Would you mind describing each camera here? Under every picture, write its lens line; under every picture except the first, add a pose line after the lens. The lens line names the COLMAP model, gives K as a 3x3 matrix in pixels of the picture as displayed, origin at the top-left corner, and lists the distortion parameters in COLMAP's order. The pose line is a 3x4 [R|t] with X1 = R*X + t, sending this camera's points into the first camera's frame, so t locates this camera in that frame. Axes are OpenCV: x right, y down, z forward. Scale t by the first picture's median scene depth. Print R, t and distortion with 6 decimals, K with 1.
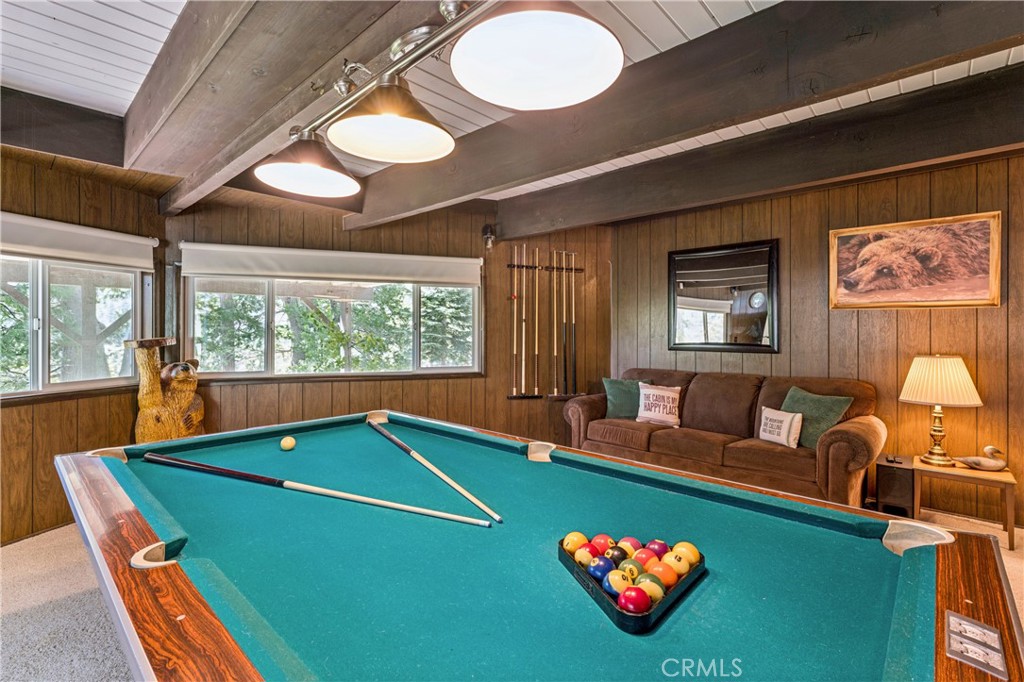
lens RADIAL K [[463.0, 0, 511.8], [0, 463.0, 334.6], [0, 0, 1]] dist [-0.002666, -0.000144]
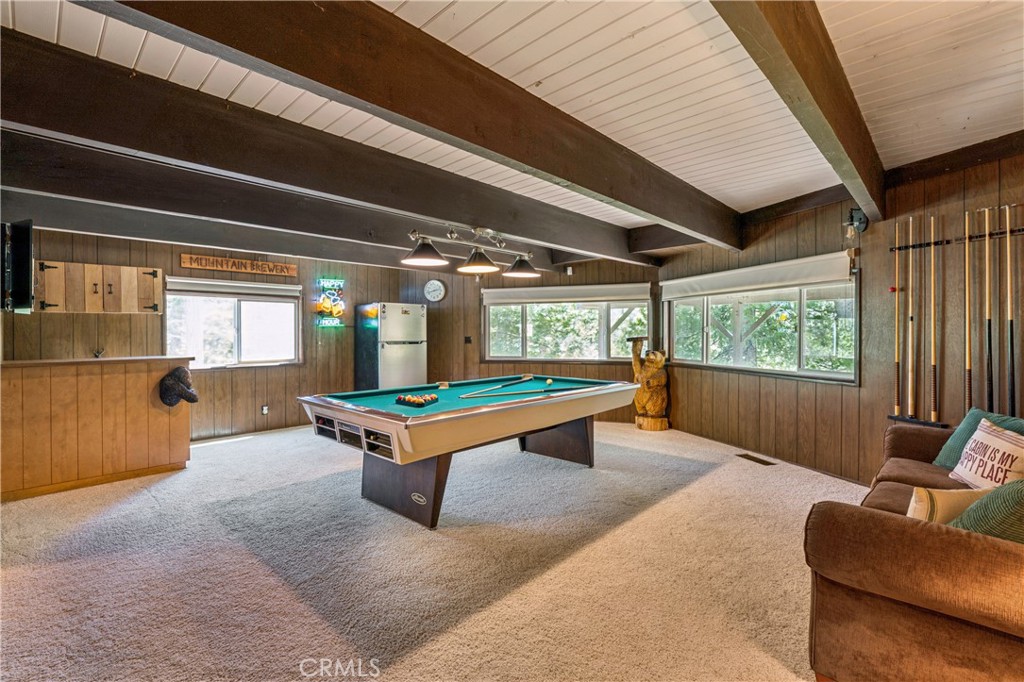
lens RADIAL K [[463.0, 0, 511.5], [0, 463.0, 337.0], [0, 0, 1]] dist [-0.002666, -0.000144]
pose [[-0.018590, 0.007324, -0.999800, 0.909445], [-0.003557, 0.999966, 0.007392, -0.004069], [0.999821, 0.003694, -0.018564, 0.420988]]
